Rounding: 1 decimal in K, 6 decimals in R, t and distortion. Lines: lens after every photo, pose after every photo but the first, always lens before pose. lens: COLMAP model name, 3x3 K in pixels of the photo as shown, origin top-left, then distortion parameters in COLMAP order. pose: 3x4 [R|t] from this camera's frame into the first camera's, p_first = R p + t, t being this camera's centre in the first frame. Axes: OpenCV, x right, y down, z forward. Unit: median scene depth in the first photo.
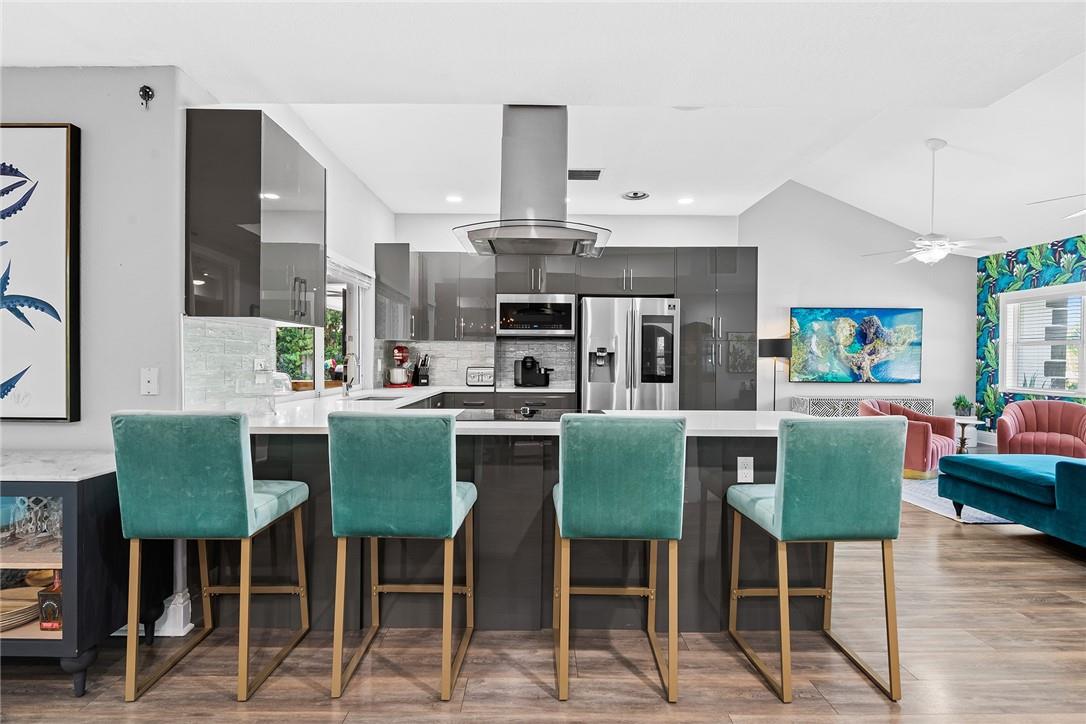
lens RADIAL K [[532.6, 0, 540.9], [0, 532.6, 364.9], [0, 0, 1]] dist [0.003390, 0.000086]
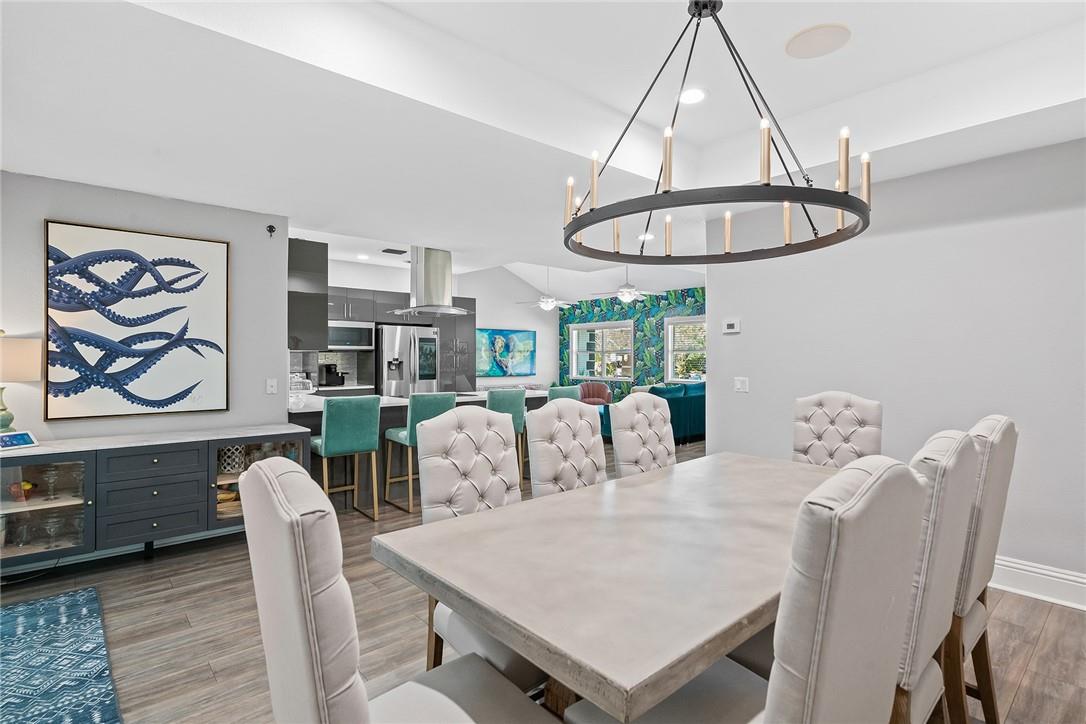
lens RADIAL K [[532.6, 0, 544.0], [0, 532.6, 358.9], [0, 0, 1]] dist [0.003390, 0.000086]
pose [[0.758143, -0.008229, 0.652037, -0.384608], [0.012264, 0.999923, -0.001641, -0.015289], [-0.651973, 0.009240, 0.758186, -0.310828]]
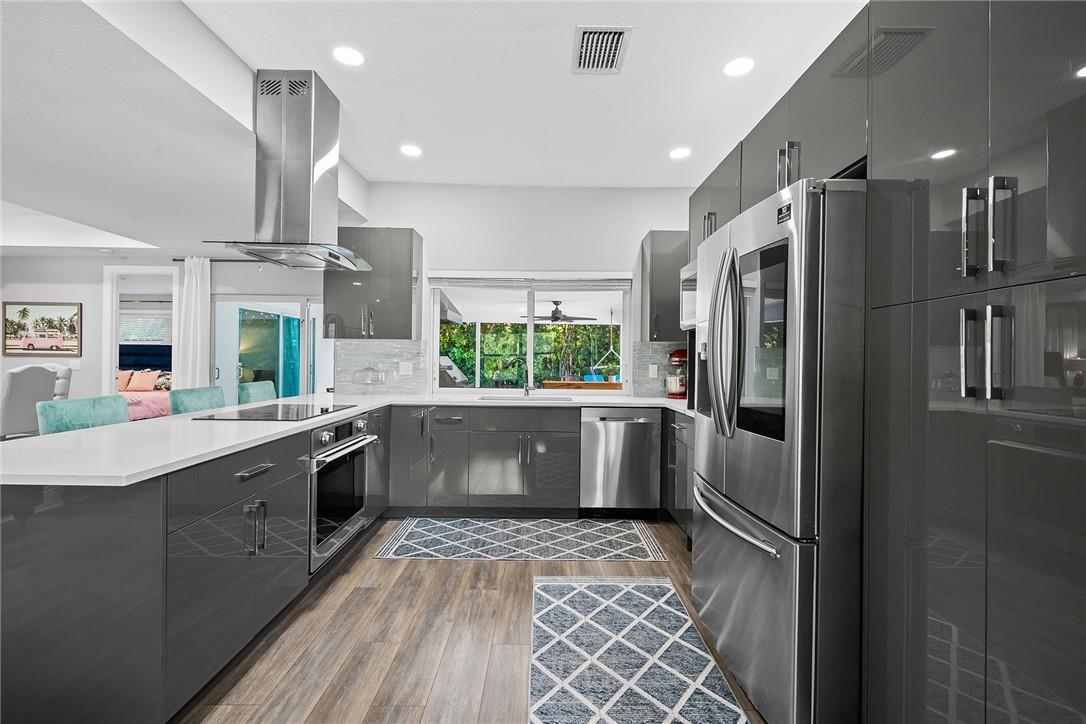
lens RADIAL K [[482.6, 0, 547.3], [0, 482.6, 359.3], [0, 0, 1]] dist [0.005158, 0.000058]
pose [[-0.016143, -0.007423, -0.999842, 0.375165], [-0.016897, 0.999832, -0.007150, -0.007108], [0.999727, 0.016779, -0.016265, 0.576905]]
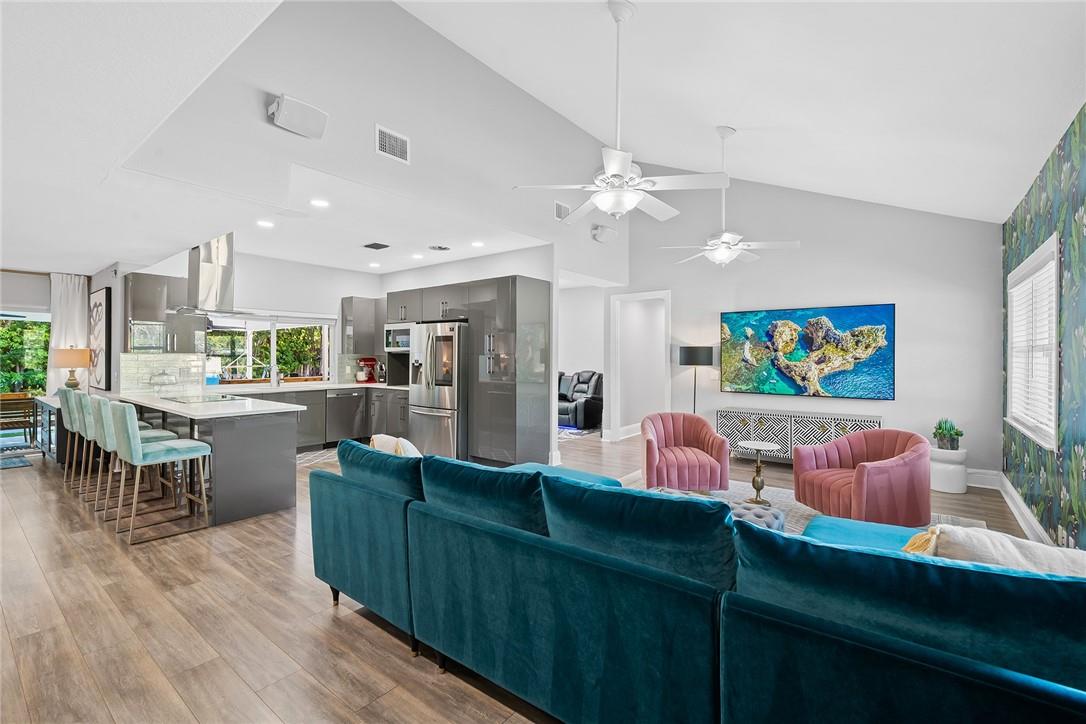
lens RADIAL K [[482.6, 0, 543.0], [0, 482.6, 355.6], [0, 0, 1]] dist [0.005158, 0.000058]
pose [[0.775975, -0.001317, -0.630762, 0.794527], [-0.006026, 0.999937, -0.009501, -0.022191], [0.630734, 0.011173, 0.775918, 0.143519]]
